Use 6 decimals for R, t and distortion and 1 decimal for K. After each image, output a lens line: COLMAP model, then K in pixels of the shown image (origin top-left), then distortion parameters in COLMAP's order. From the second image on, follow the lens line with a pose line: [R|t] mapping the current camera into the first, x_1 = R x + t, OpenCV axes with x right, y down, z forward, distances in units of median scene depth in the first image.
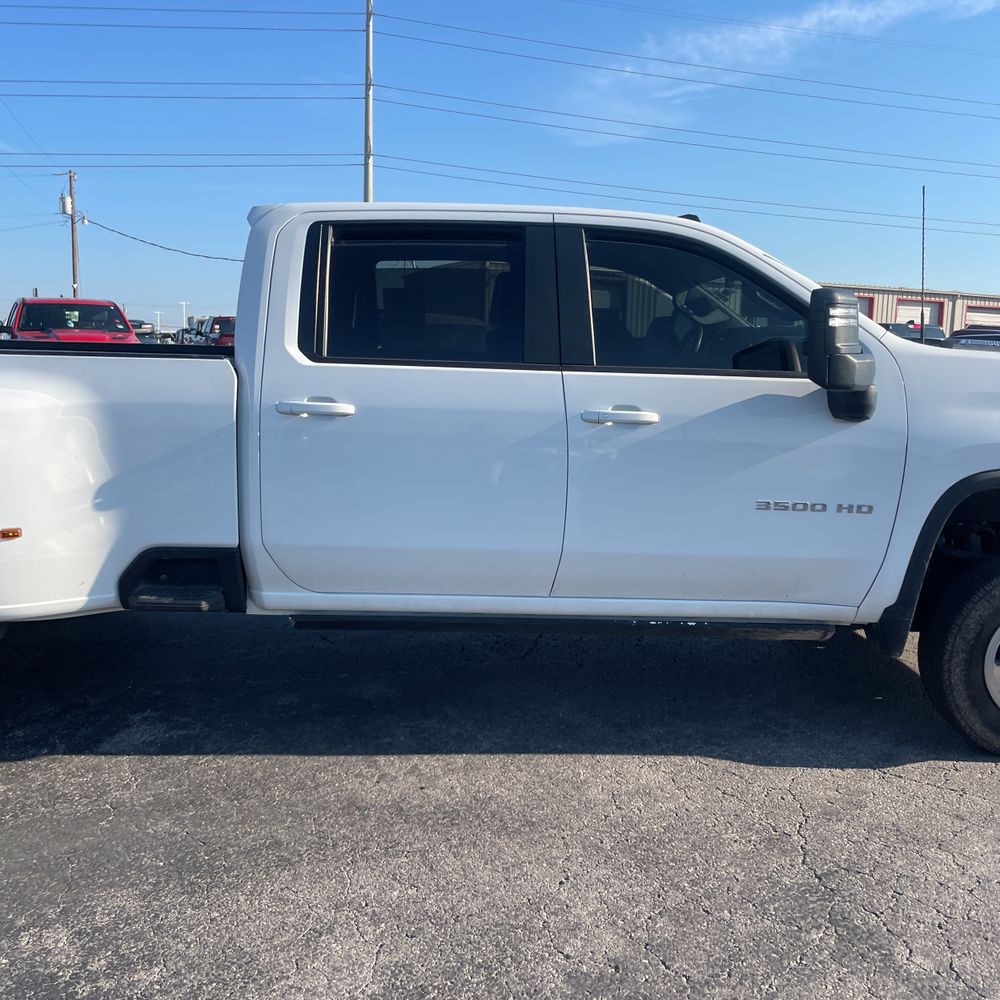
lens RADIAL K [[1031.8, 0, 506.2], [0, 1031.8, 496.7], [0, 0, 1]] dist [0.041440, 0.000000]
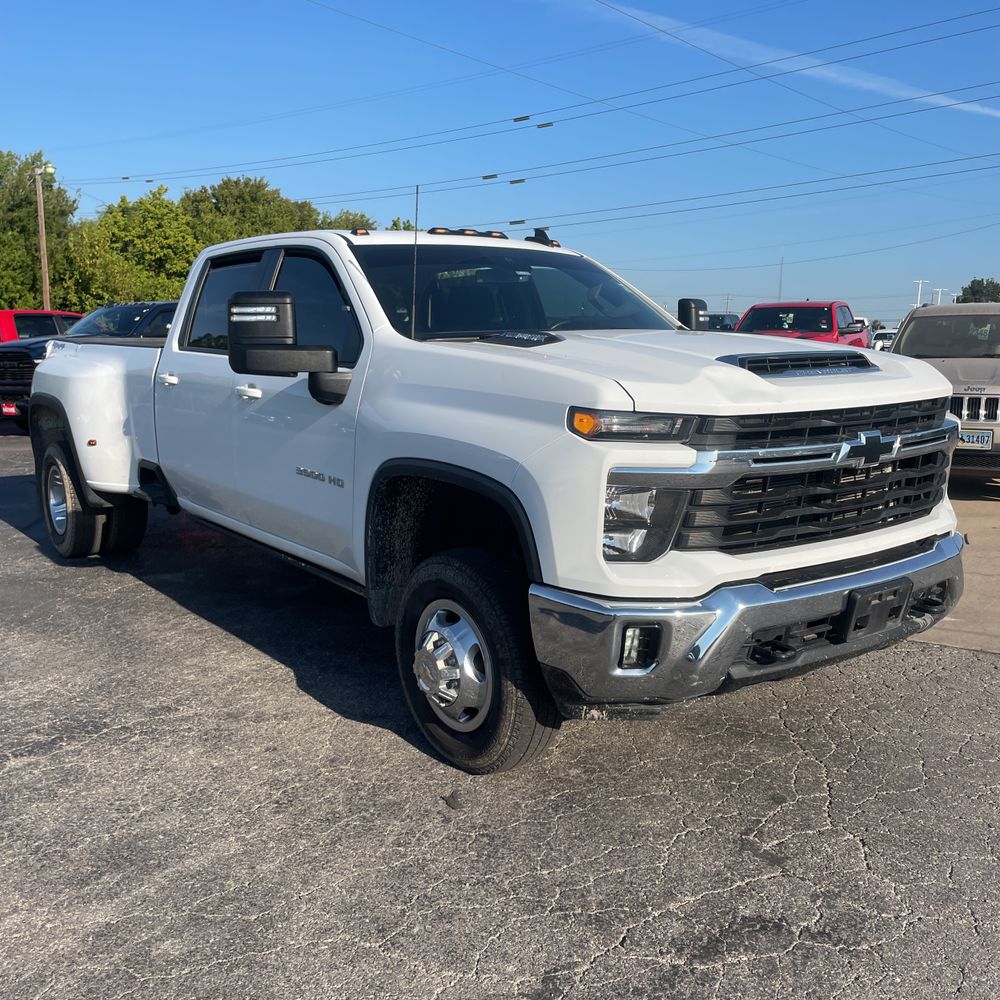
lens RADIAL K [[1031.8, 0, 498.4], [0, 1031.8, 497.0], [0, 0, 1]] dist [0.041440, 0.000000]
pose [[0.578030, 0.117447, -0.807520, 1.334401], [-0.117225, 0.991275, 0.060262, -0.059892], [0.807552, 0.059829, 0.586754, 0.460578]]
